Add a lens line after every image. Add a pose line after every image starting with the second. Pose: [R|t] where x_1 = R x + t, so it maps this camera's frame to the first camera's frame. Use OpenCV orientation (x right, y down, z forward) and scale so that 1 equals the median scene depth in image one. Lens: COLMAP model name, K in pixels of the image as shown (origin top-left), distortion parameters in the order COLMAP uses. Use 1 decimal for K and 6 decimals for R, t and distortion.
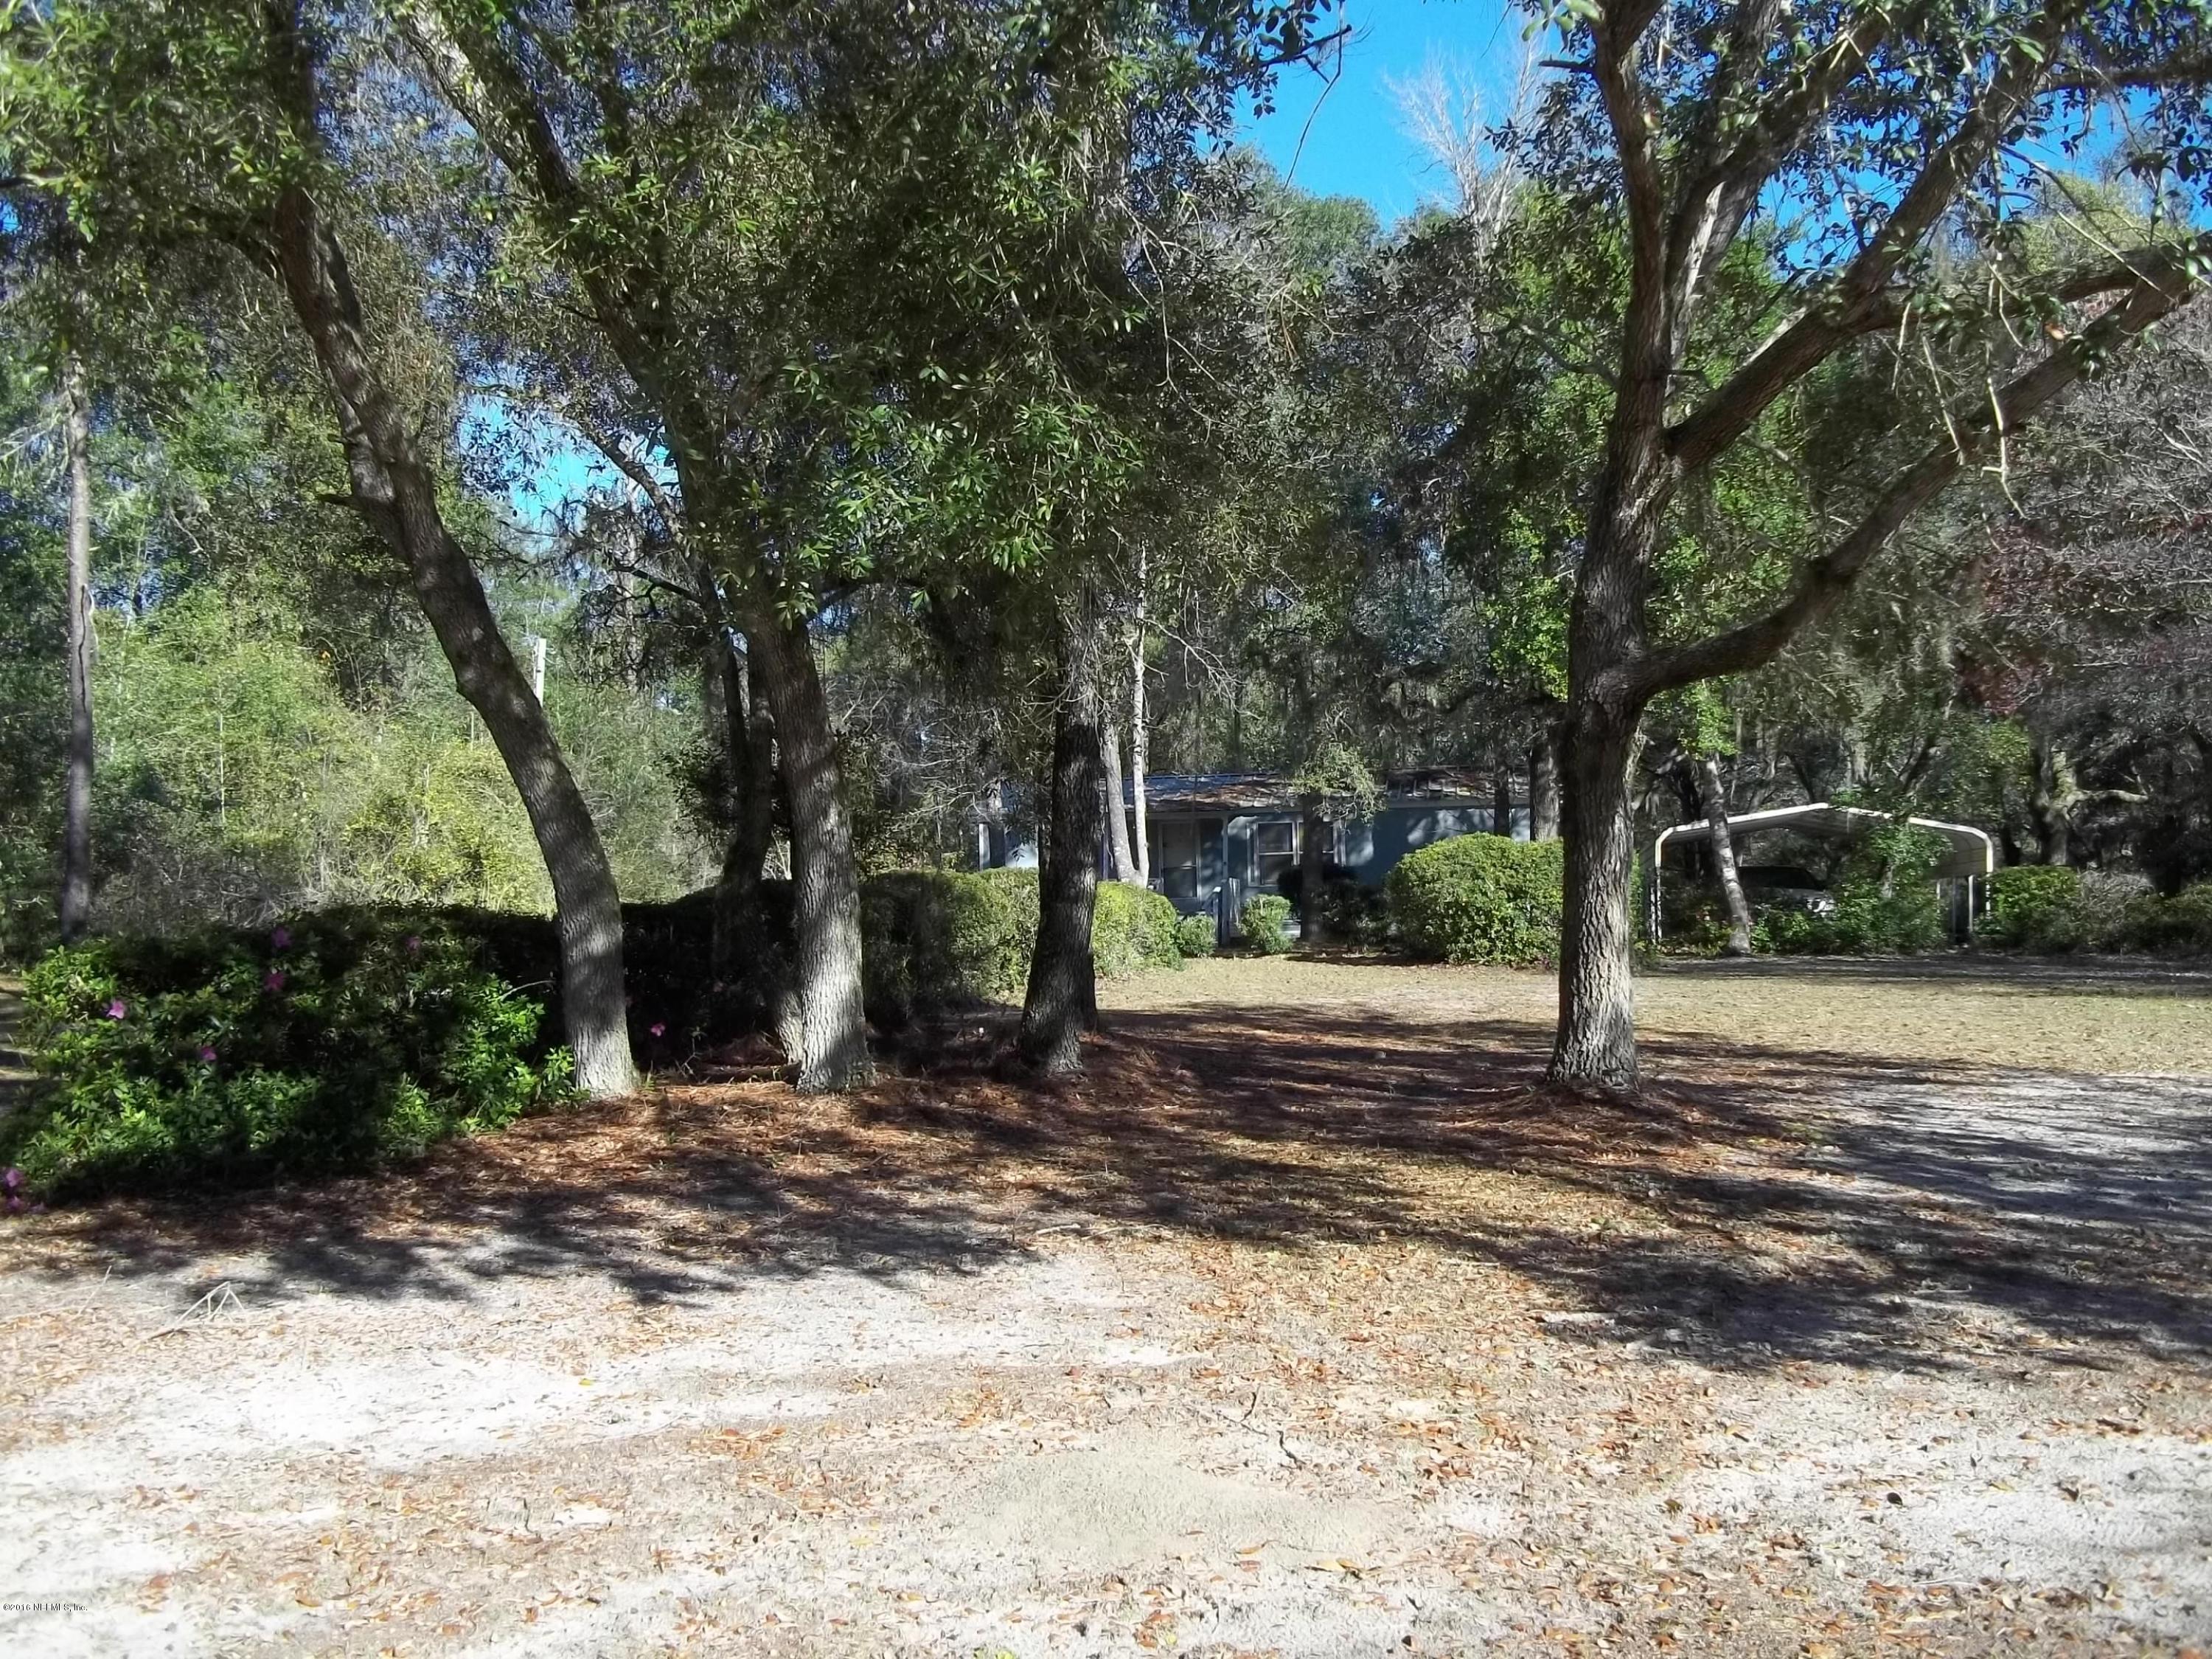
lens RADIAL K [[2153.5, 0, 1110.5], [0, 2153.5, 825.3], [0, 0, 1]] dist [0.002257, 0.000000]
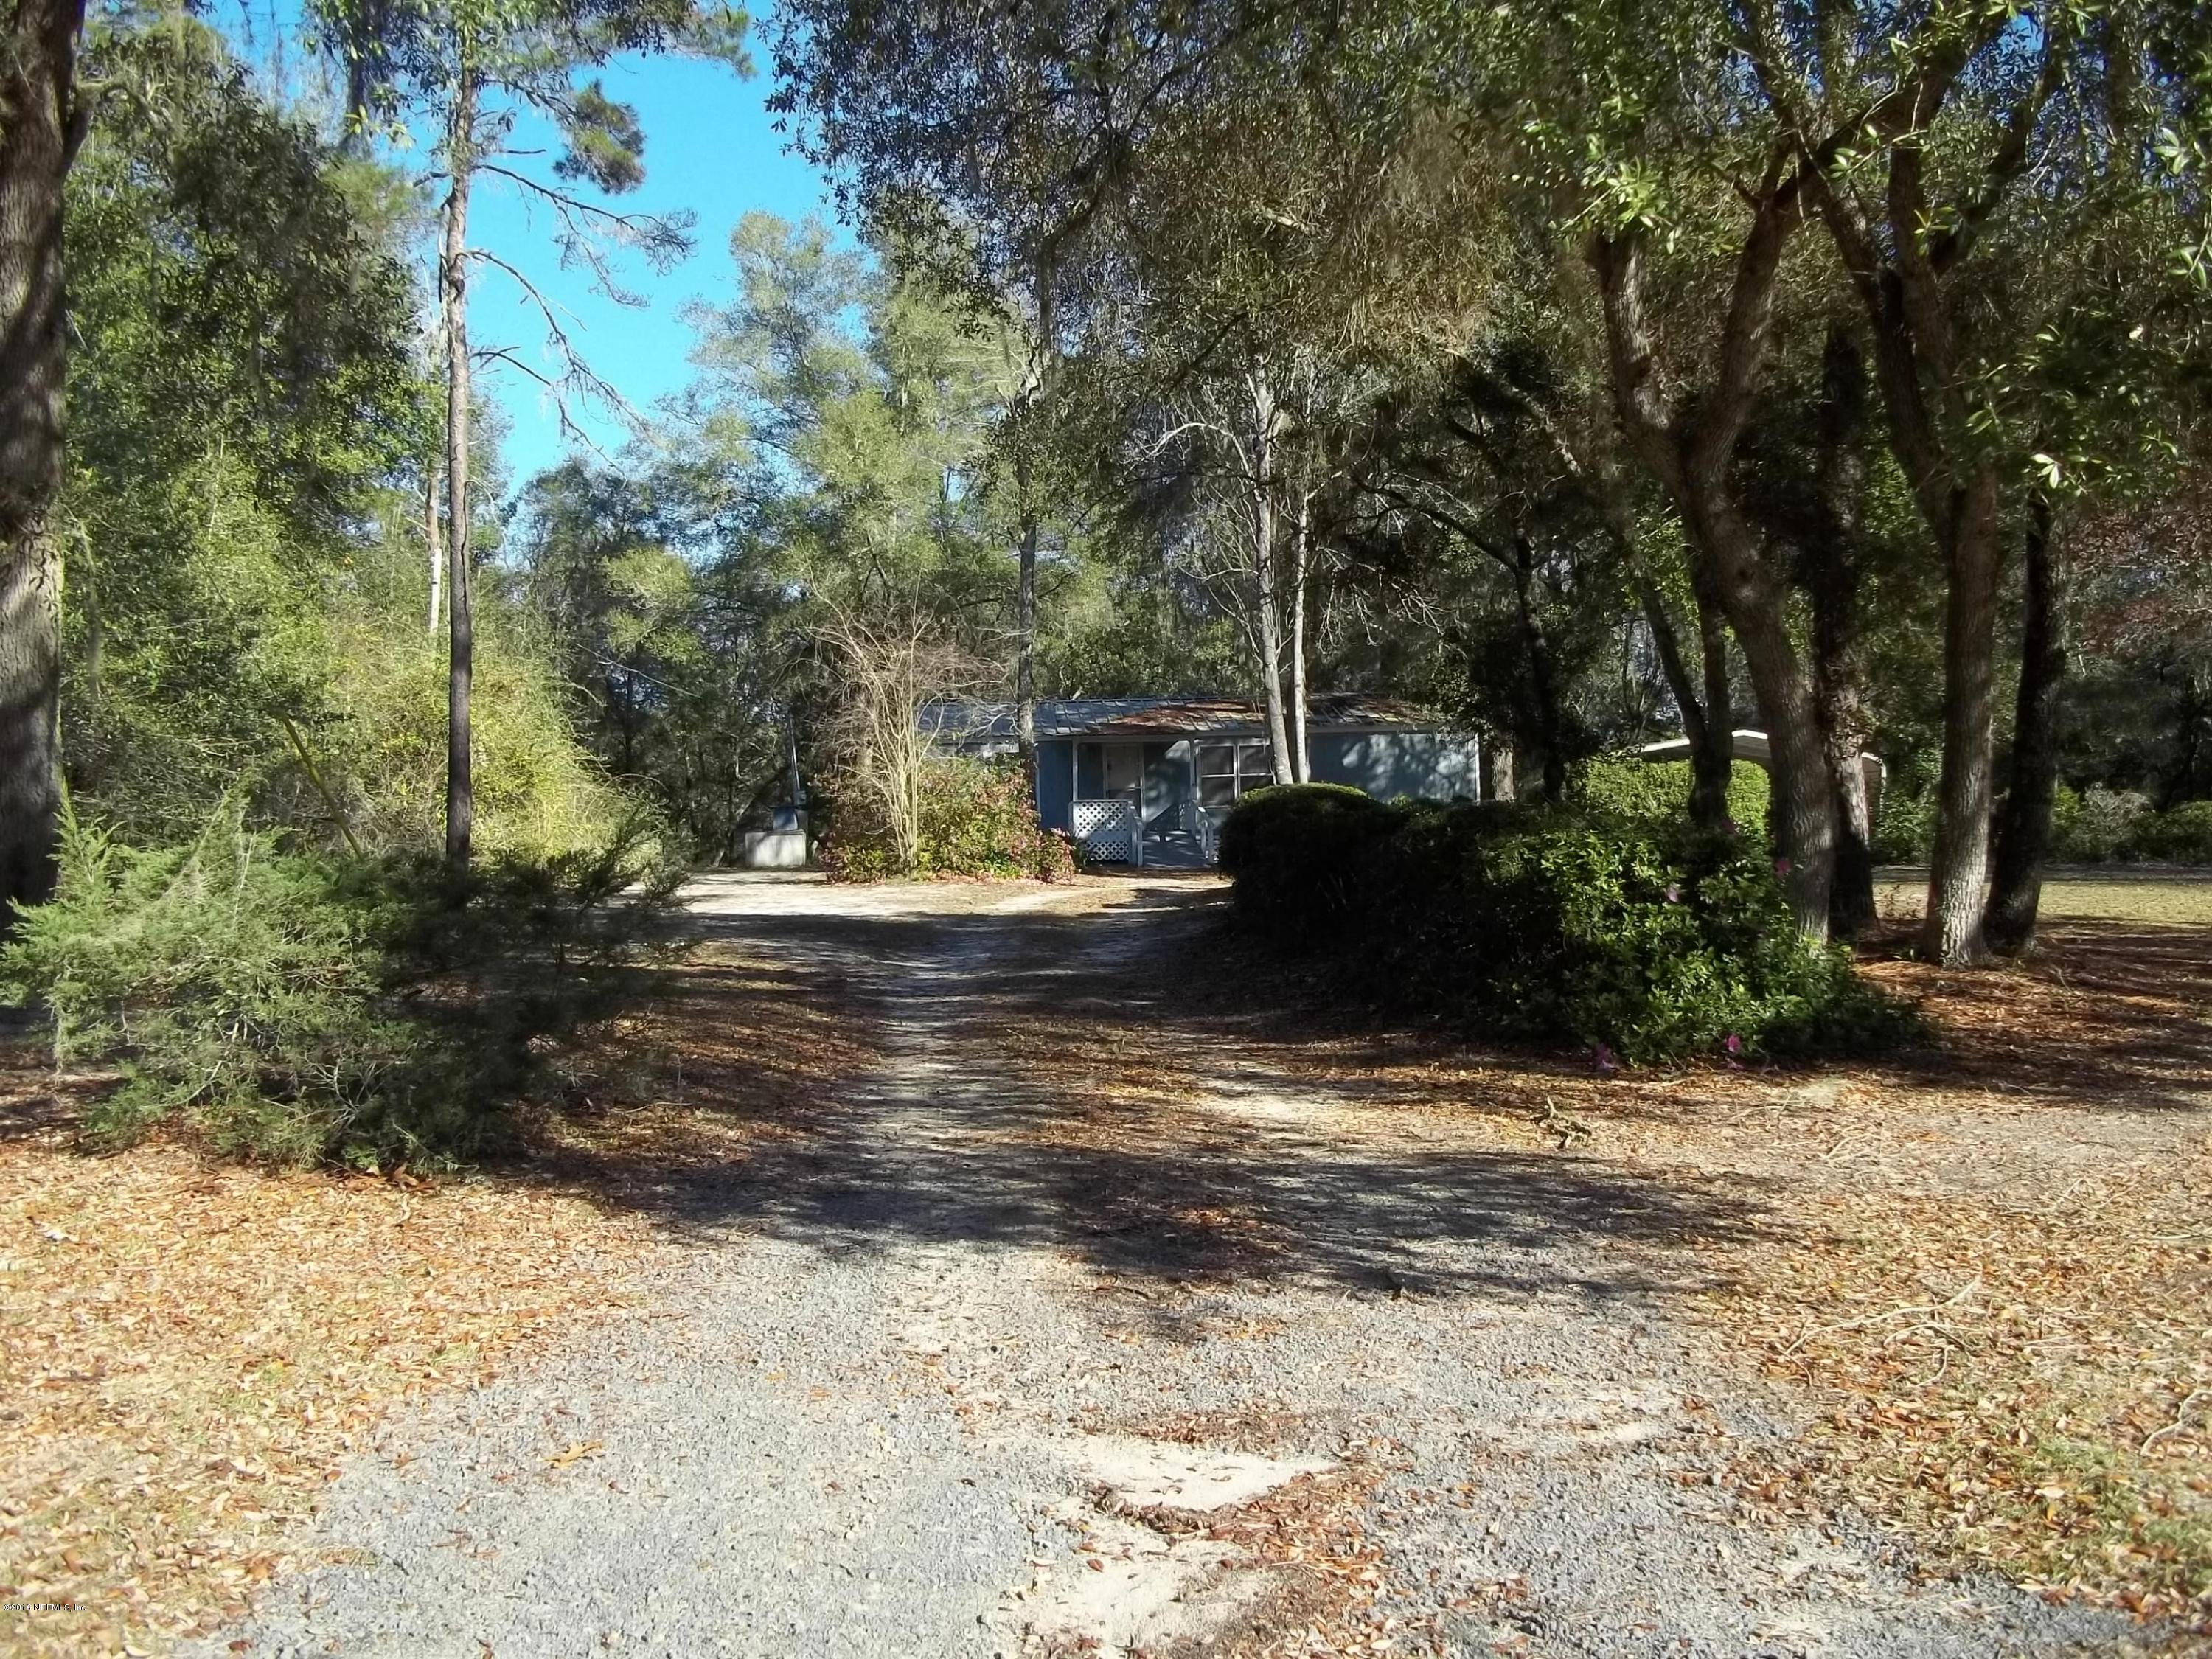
lens RADIAL K [[2153.5, 0, 1114.1], [0, 2153.5, 809.9], [0, 0, 1]] dist [0.002257, 0.000000]
pose [[0.972580, -0.000810, 0.232567, -0.289708], [-0.005207, 0.999667, 0.025259, 0.004832], [-0.232510, -0.025778, 0.972252, 0.004687]]
